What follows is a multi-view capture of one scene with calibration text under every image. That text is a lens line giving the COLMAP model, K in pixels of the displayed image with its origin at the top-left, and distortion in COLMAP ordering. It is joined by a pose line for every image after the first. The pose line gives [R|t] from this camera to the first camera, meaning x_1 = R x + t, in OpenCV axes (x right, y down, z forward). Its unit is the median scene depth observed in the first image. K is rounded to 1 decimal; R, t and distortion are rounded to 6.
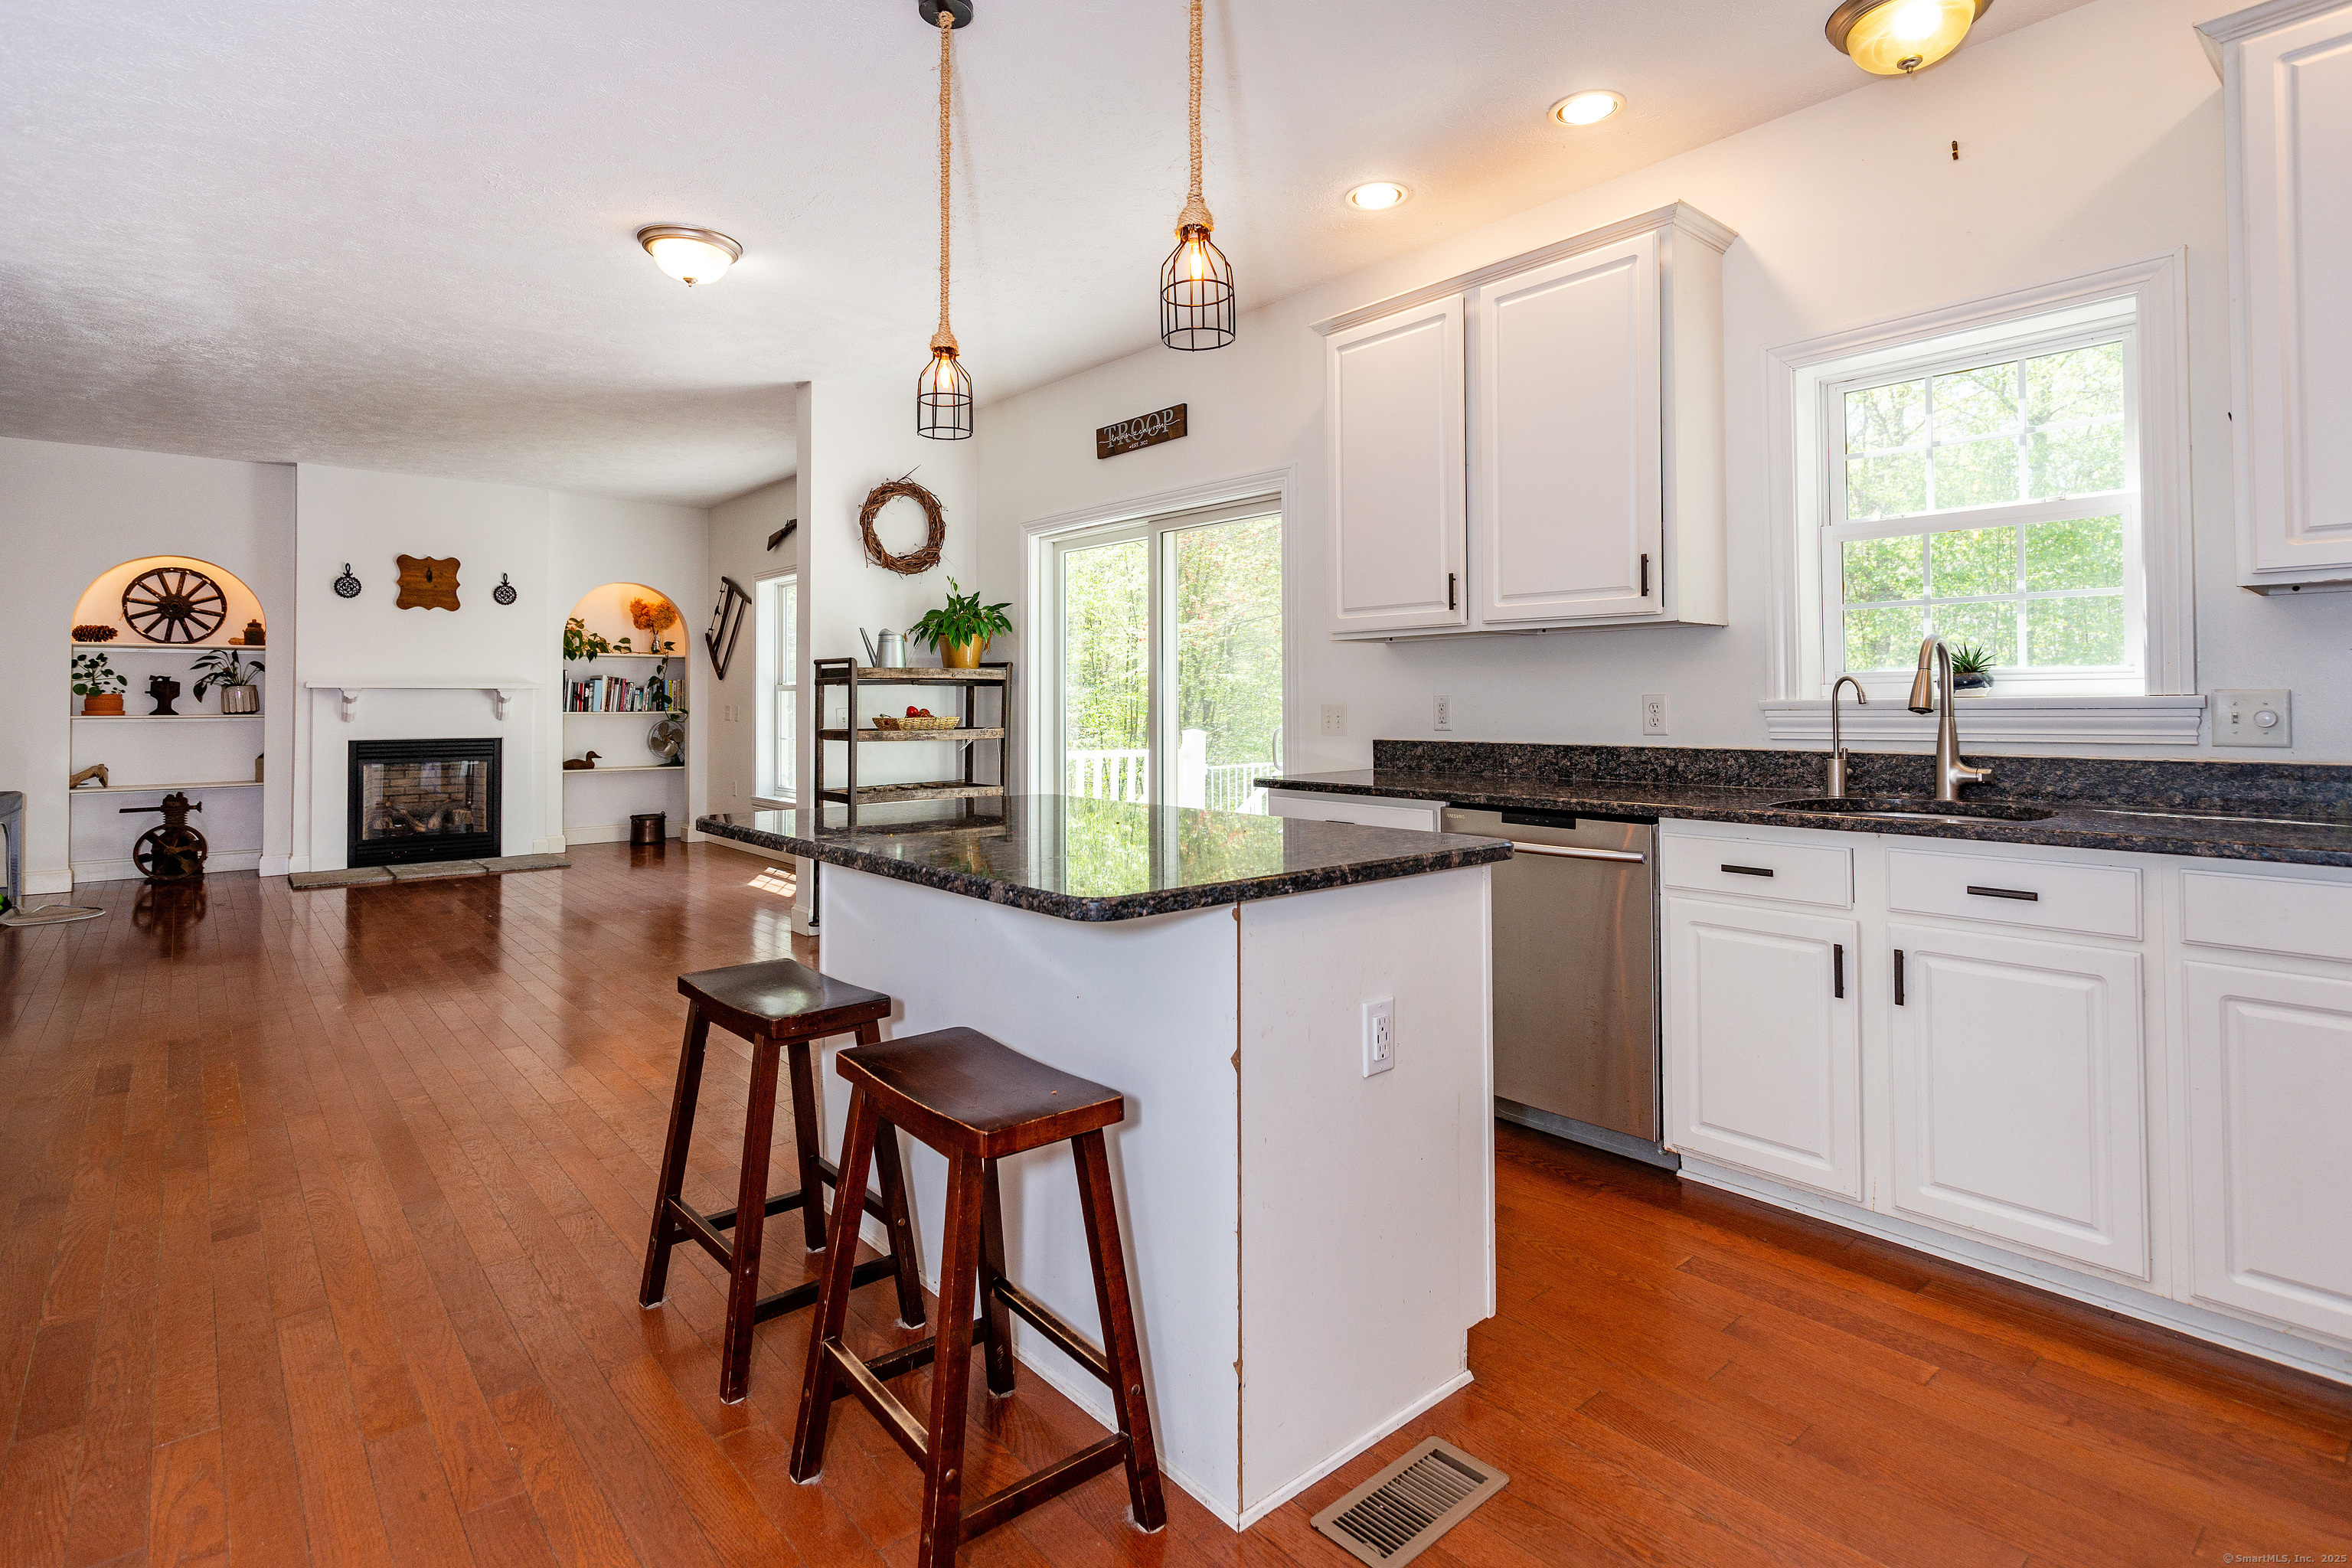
lens RADIAL K [[1167.6, 0, 1188.1], [0, 1167.6, 669.8], [0, 0, 1]] dist [-0.001101, -0.000154]
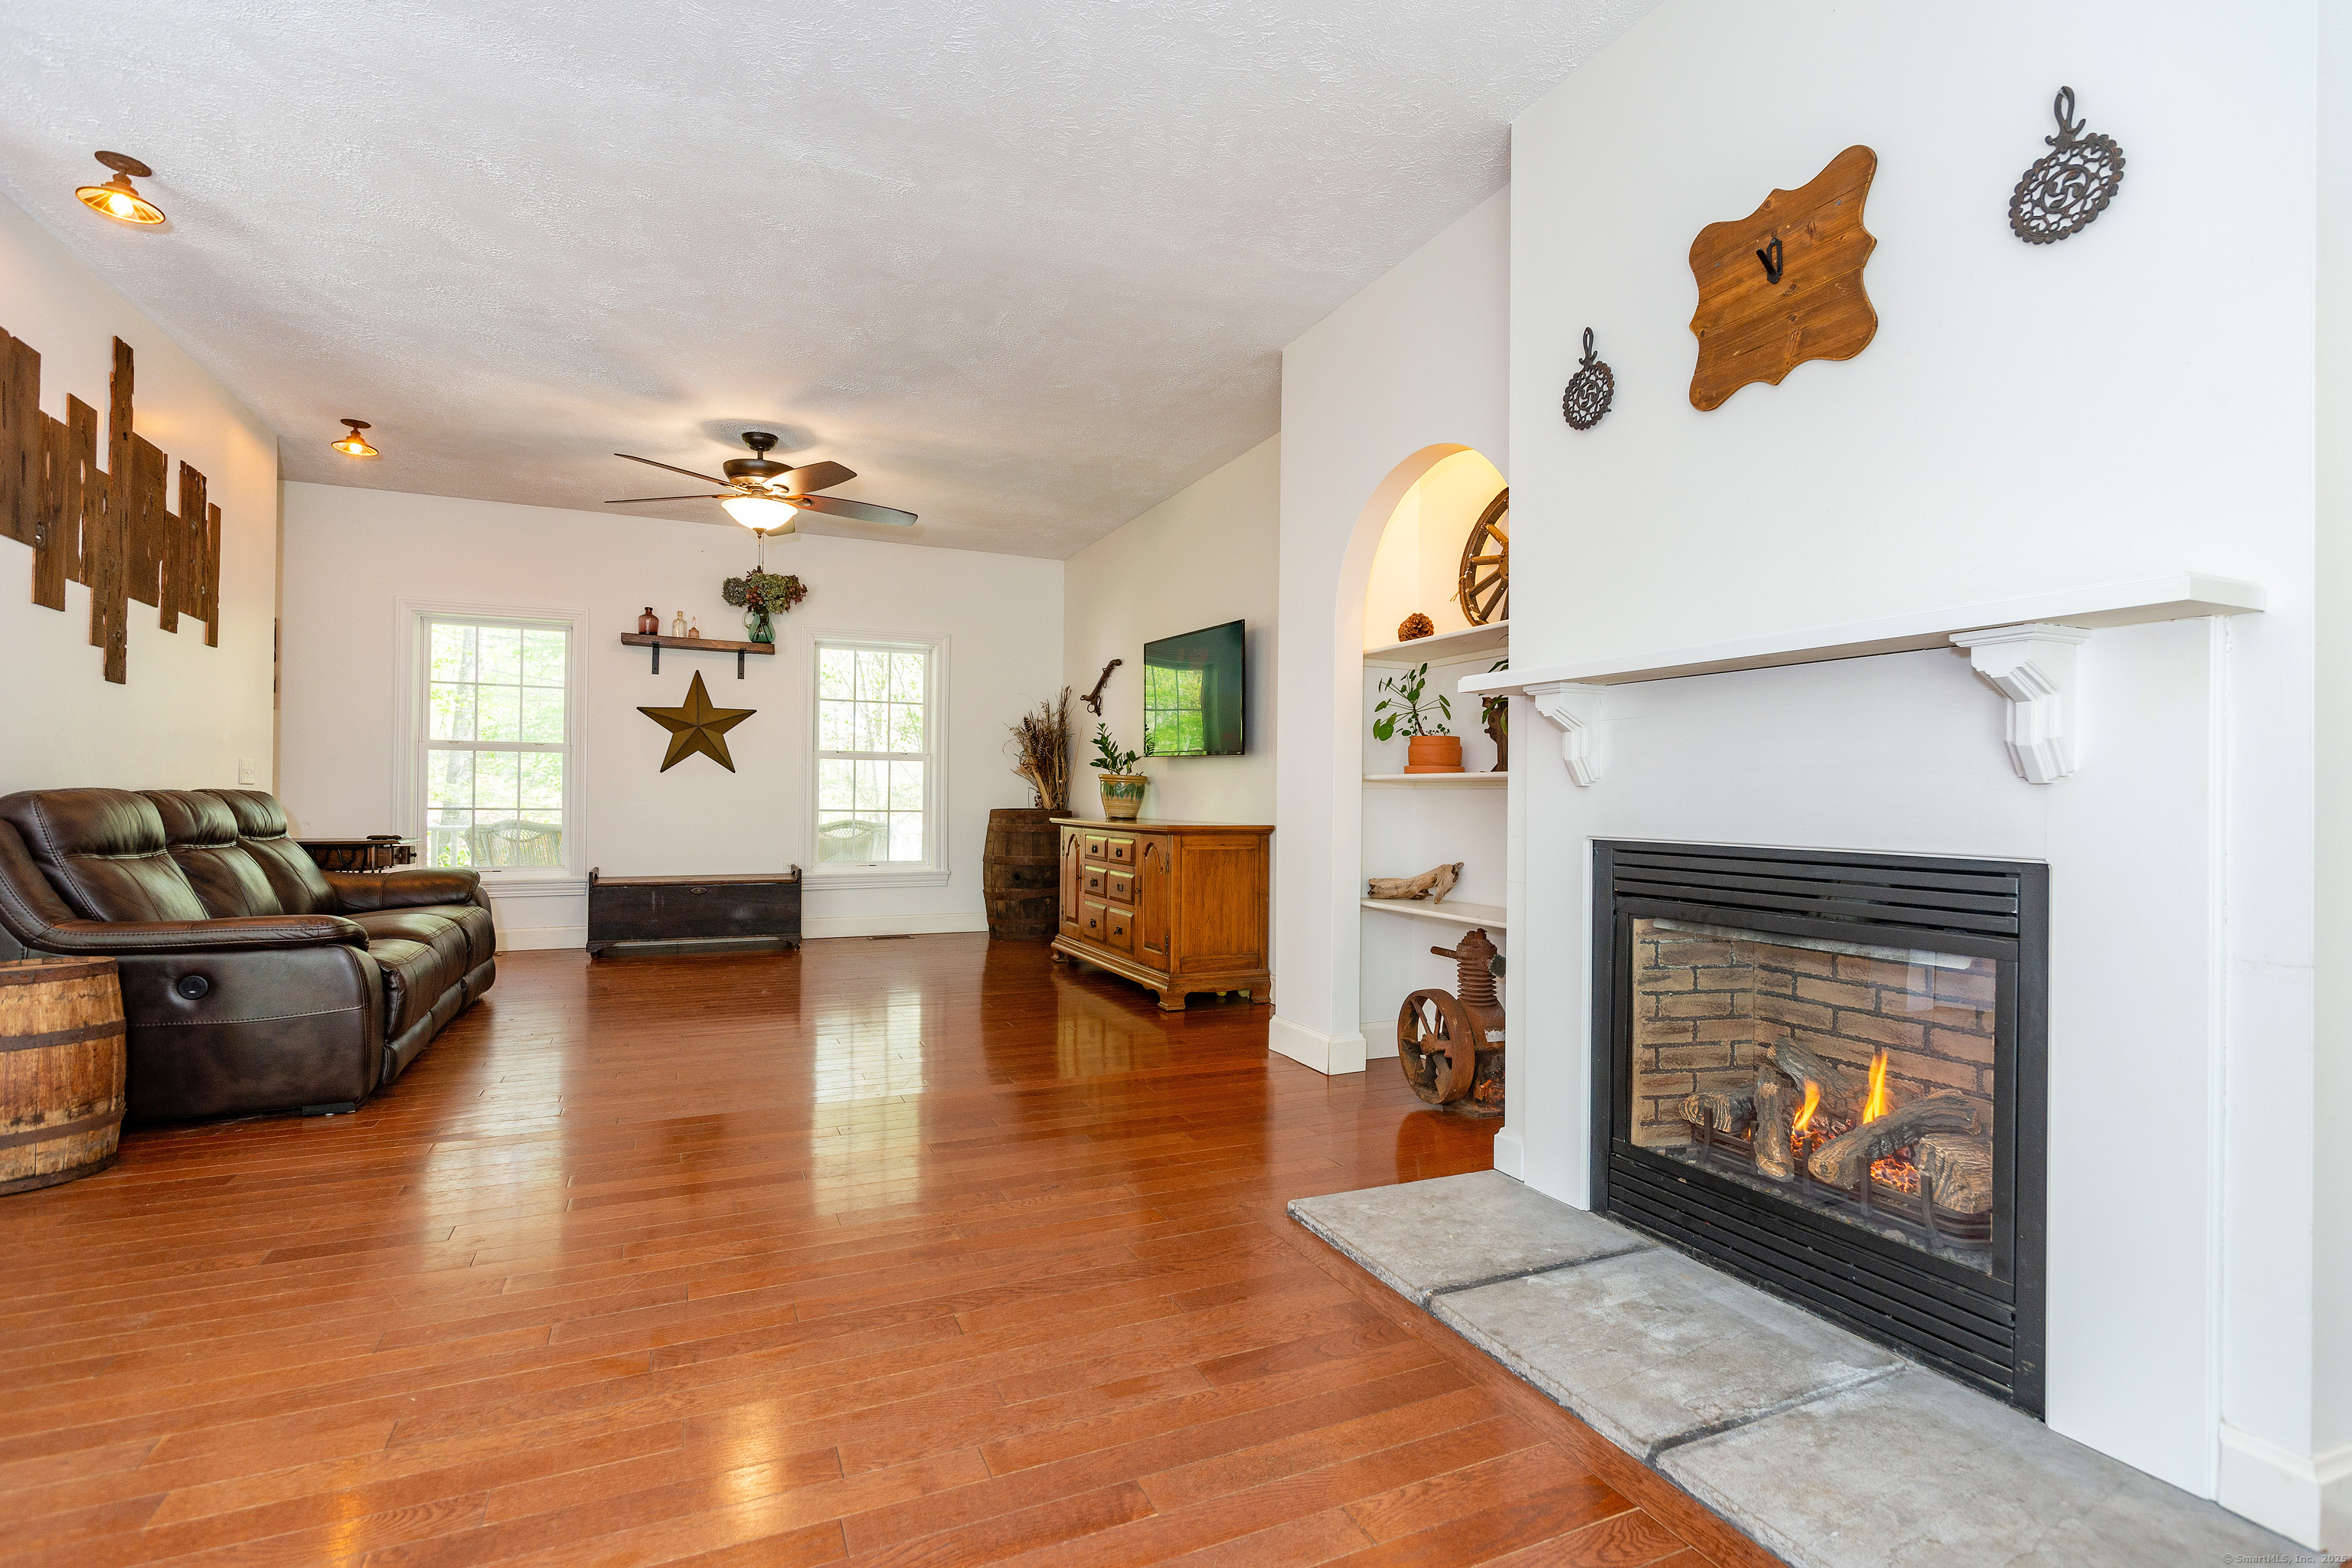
lens RADIAL K [[1059.5, 0, 1164.6], [0, 1059.5, 793.6], [0, 0, 1]] dist [0.000438, 0.000608]
pose [[-0.291743, -0.000698, -0.956497, -0.356023], [0.016150, 0.999854, -0.005656, 0.043631], [0.956360, -0.017097, -0.291689, 0.902753]]
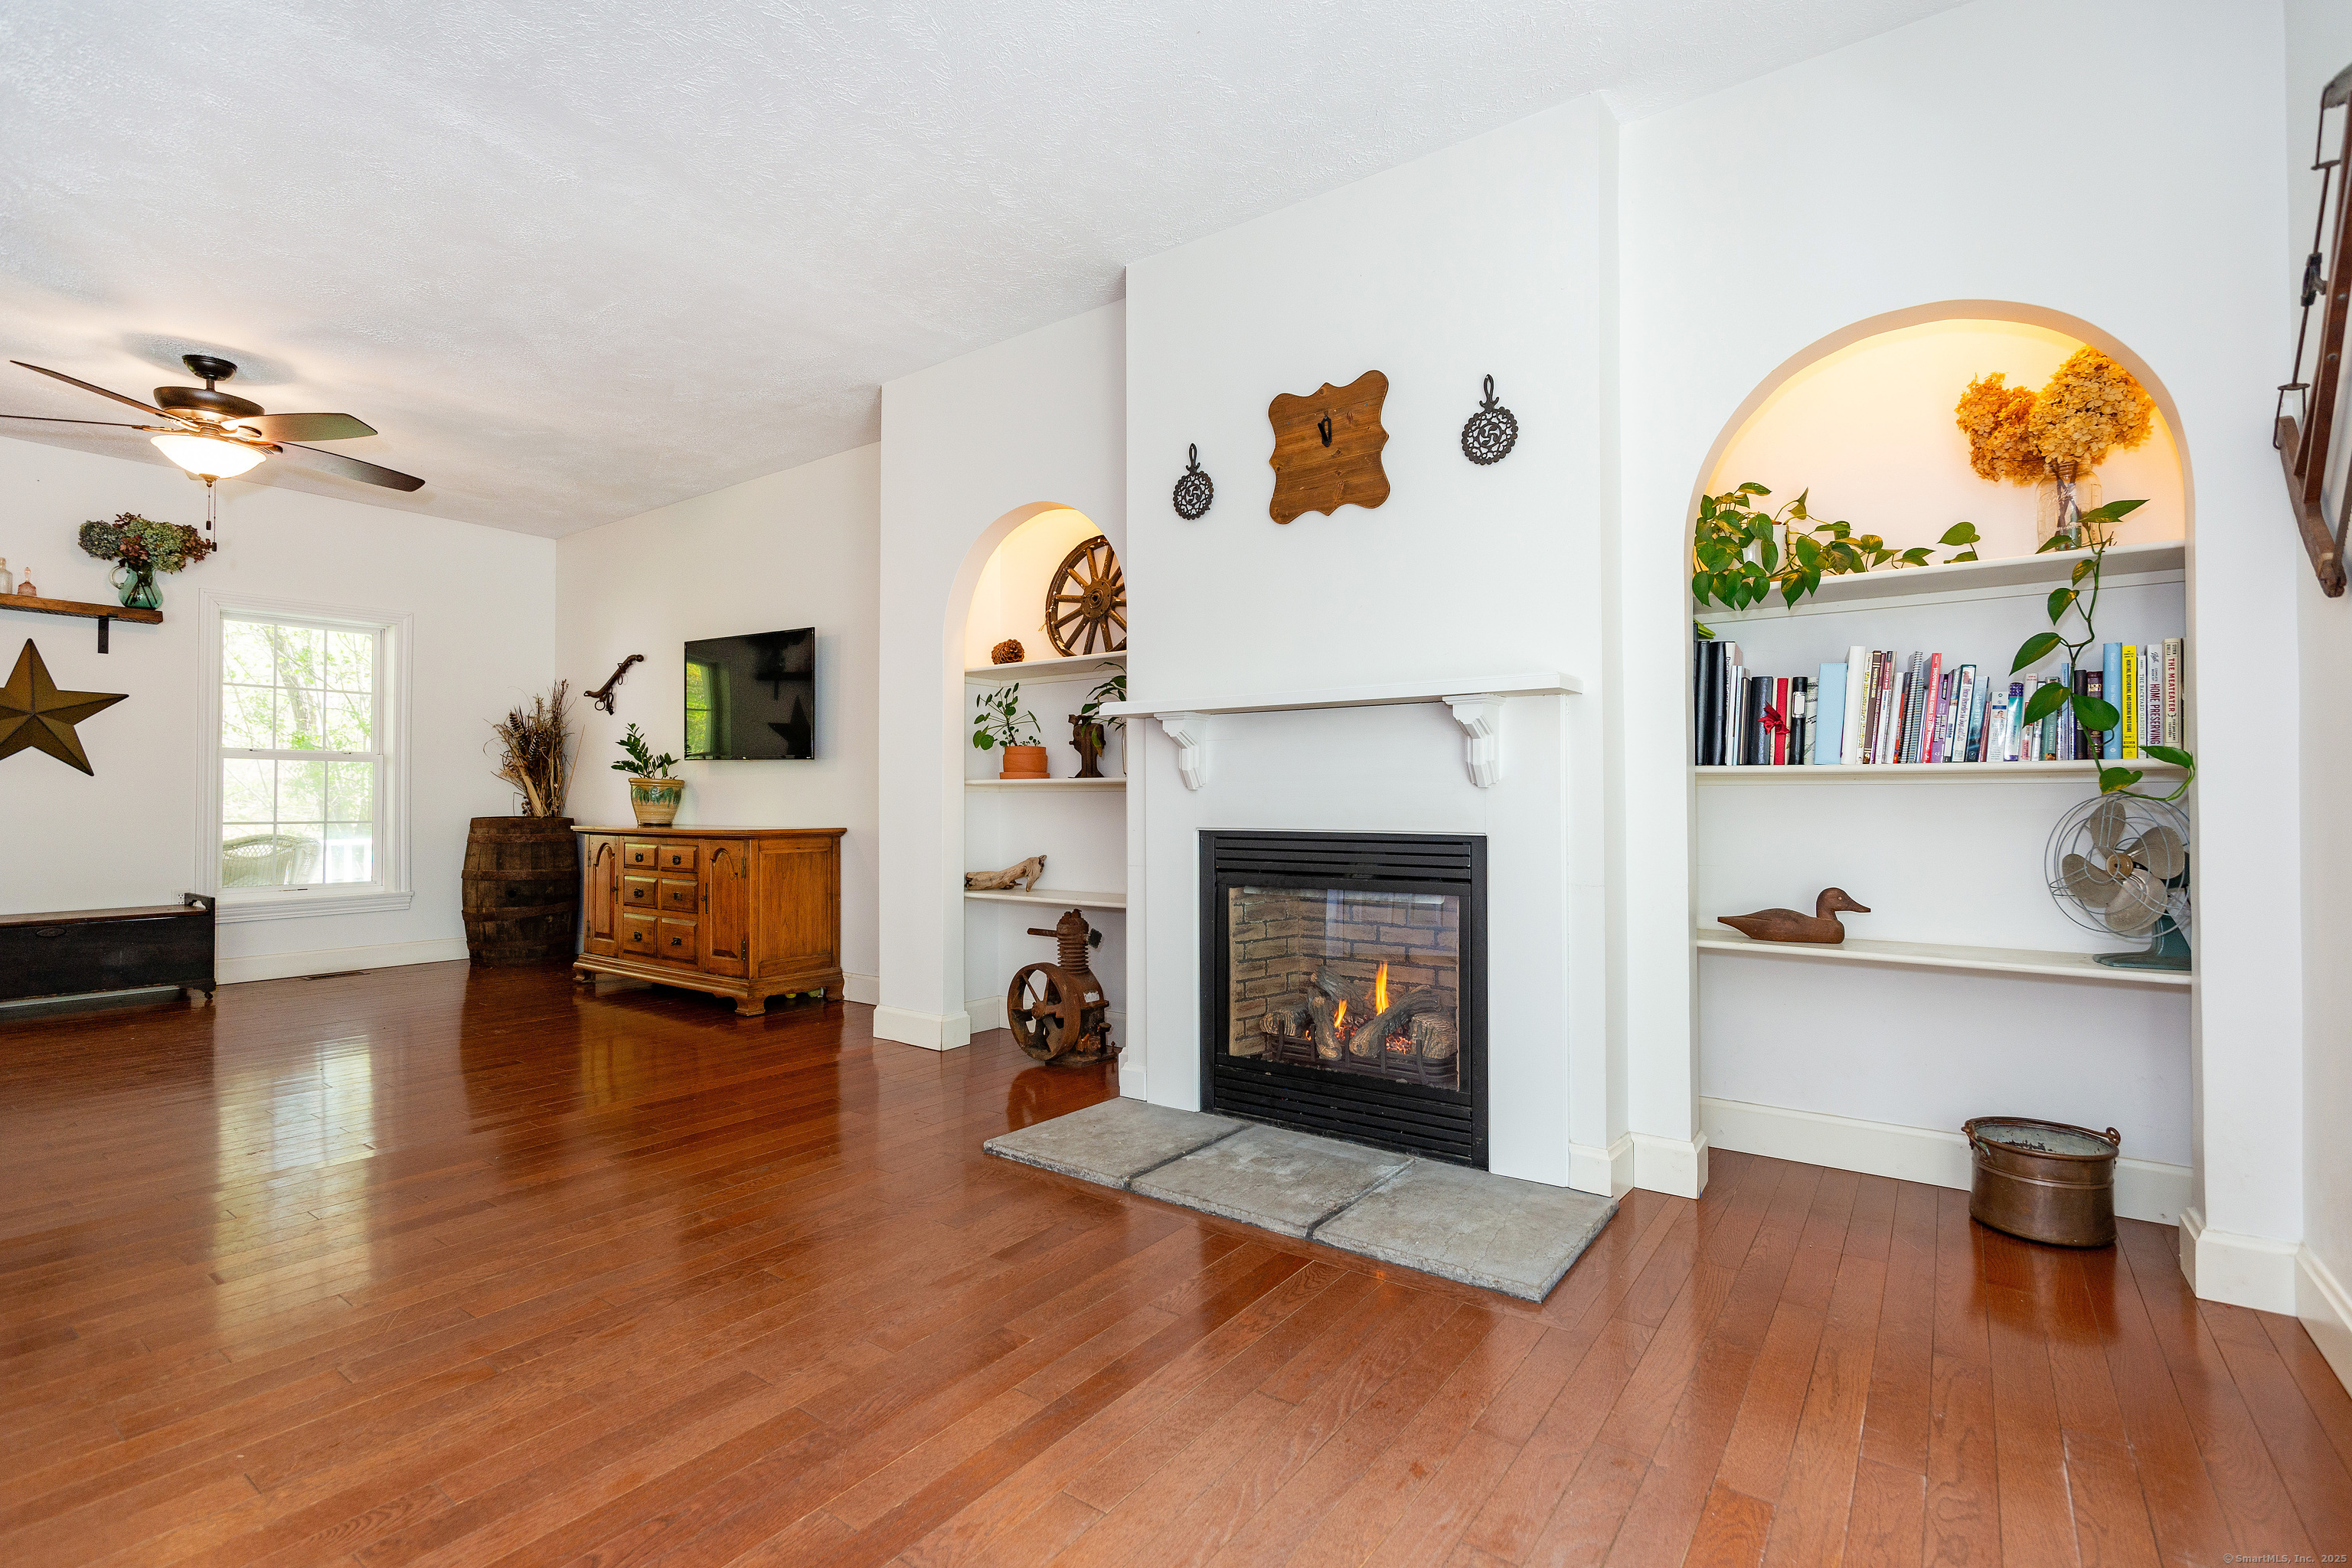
lens RADIAL K [[1079.9, 0, 1176.0], [0, 1079.9, 784.0], [0, 0, 1]] dist [0.000648, 0.000562]
pose [[0.226500, -0.010023, -0.973960, -0.288203], [0.024742, 0.999684, -0.004534, 0.041305], [0.973697, -0.023071, 0.226677, 0.833379]]
